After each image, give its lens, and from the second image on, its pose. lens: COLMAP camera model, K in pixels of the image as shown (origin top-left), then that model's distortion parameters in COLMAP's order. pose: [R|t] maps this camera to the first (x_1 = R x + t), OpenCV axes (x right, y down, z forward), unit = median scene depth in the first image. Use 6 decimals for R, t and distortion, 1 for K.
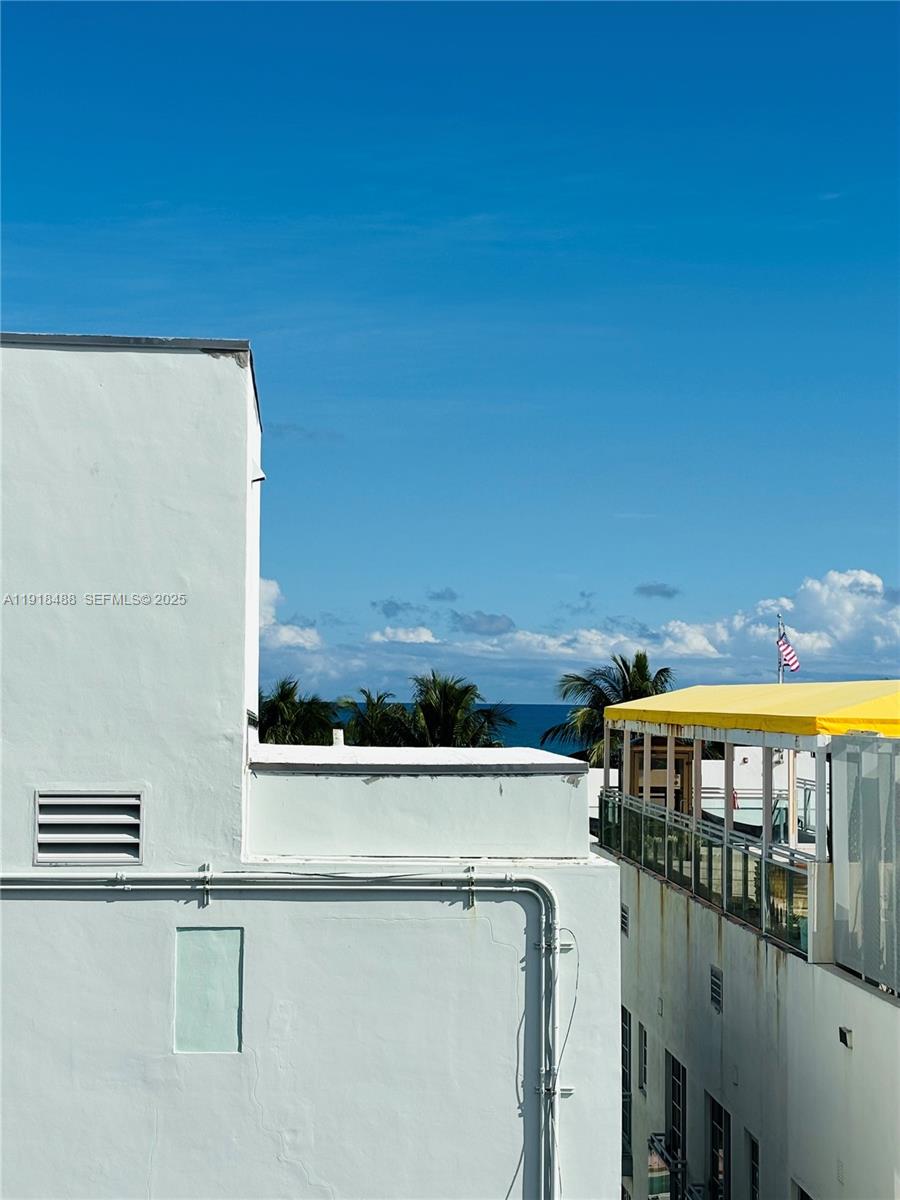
lens RADIAL K [[2064.6, 0, 450.8], [0, 2064.6, 597.8], [0, 0, 1]] dist [0.116806, 0.000000]
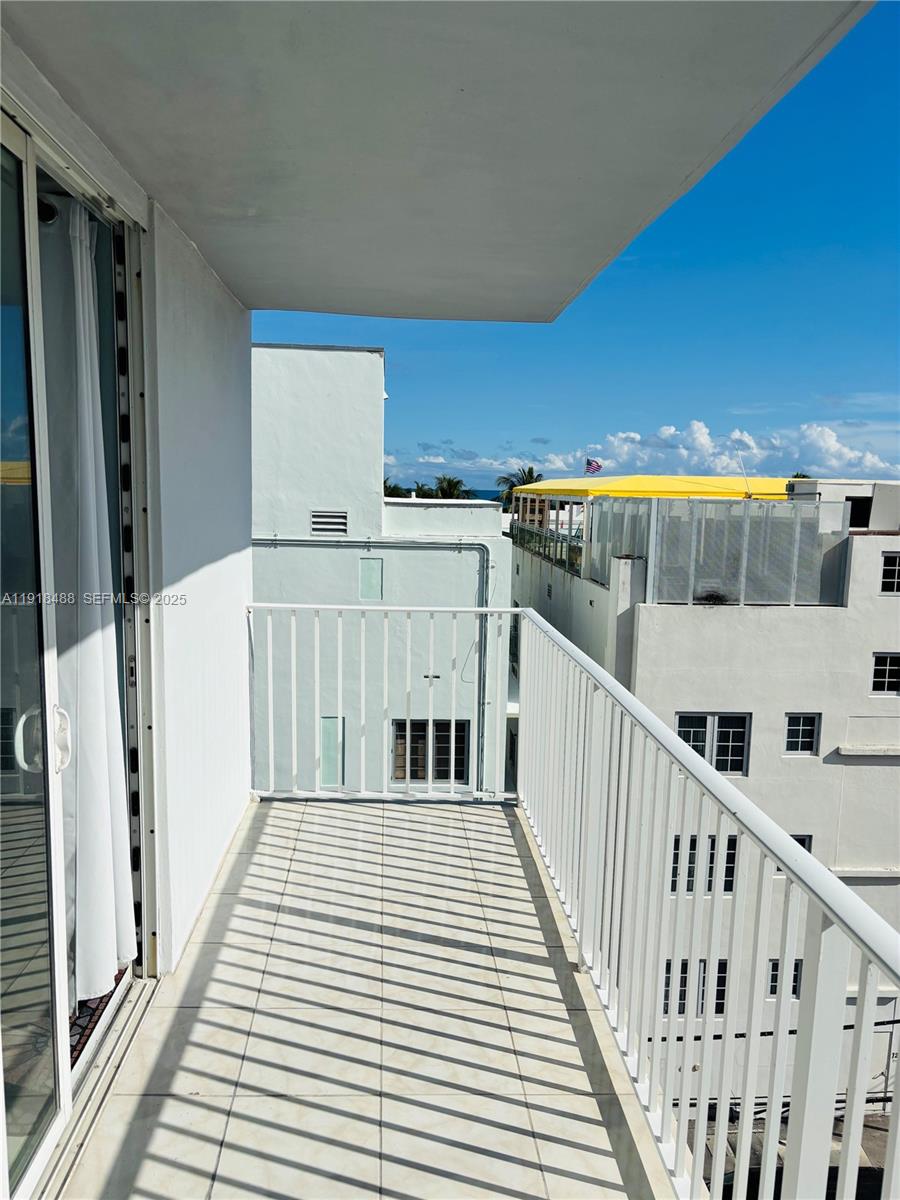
lens RADIAL K [[899.2, 0, 433.2], [0, 899.2, 636.0], [0, 0, 1]] dist [0.065856, -0.012109]
pose [[0.999776, 0.012702, -0.016949, -0.003211], [-0.008868, 0.977743, 0.209619, -0.000542], [0.019235, -0.209422, 0.977636, -0.149603]]
